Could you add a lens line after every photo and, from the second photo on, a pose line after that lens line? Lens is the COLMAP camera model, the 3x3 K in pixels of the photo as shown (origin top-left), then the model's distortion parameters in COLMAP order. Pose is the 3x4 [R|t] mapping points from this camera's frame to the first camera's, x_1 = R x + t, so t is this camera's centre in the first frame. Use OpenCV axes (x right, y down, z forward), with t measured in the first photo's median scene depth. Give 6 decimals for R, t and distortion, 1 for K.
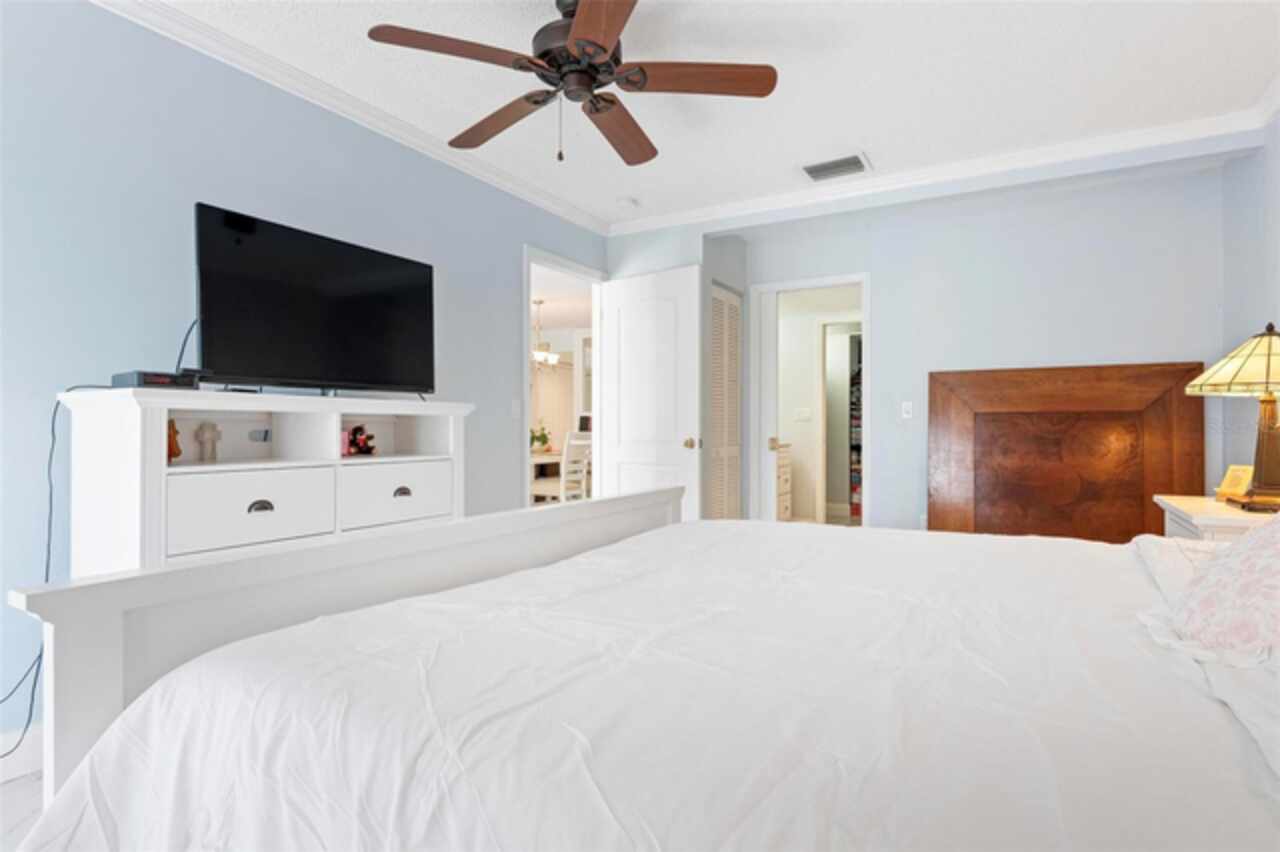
lens RADIAL K [[657.4, 0, 644.1], [0, 657.4, 423.3], [0, 0, 1]] dist [-0.013605, -0.000053]
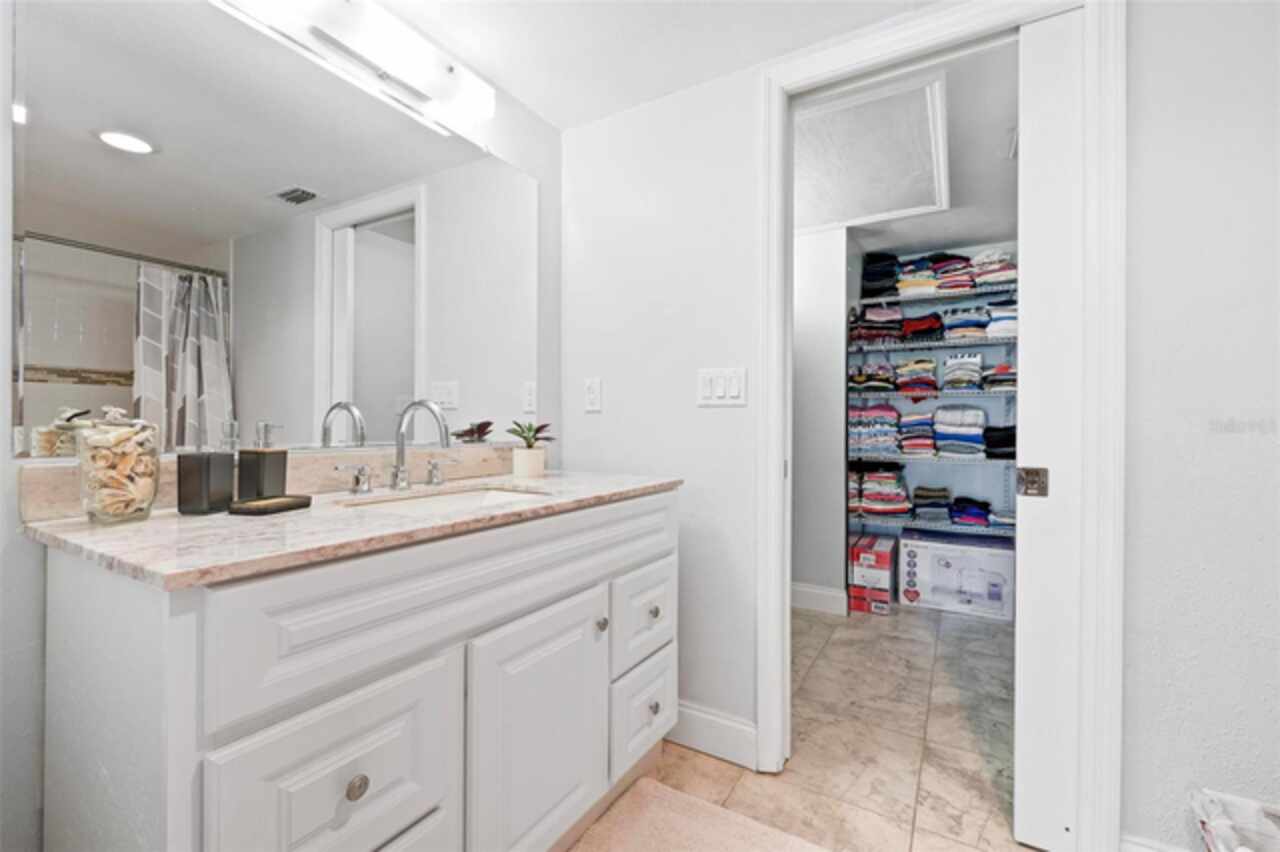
lens RADIAL K [[543.4, 0, 644.6], [0, 543.4, 425.6], [0, 0, 1]] dist [0.004300, -0.000340]
pose [[0.999981, 0.001939, -0.005837, 0.164712], [-0.001868, 0.999925, 0.012107, 0.001576], [0.005860, -0.012096, 0.999910, 0.590000]]
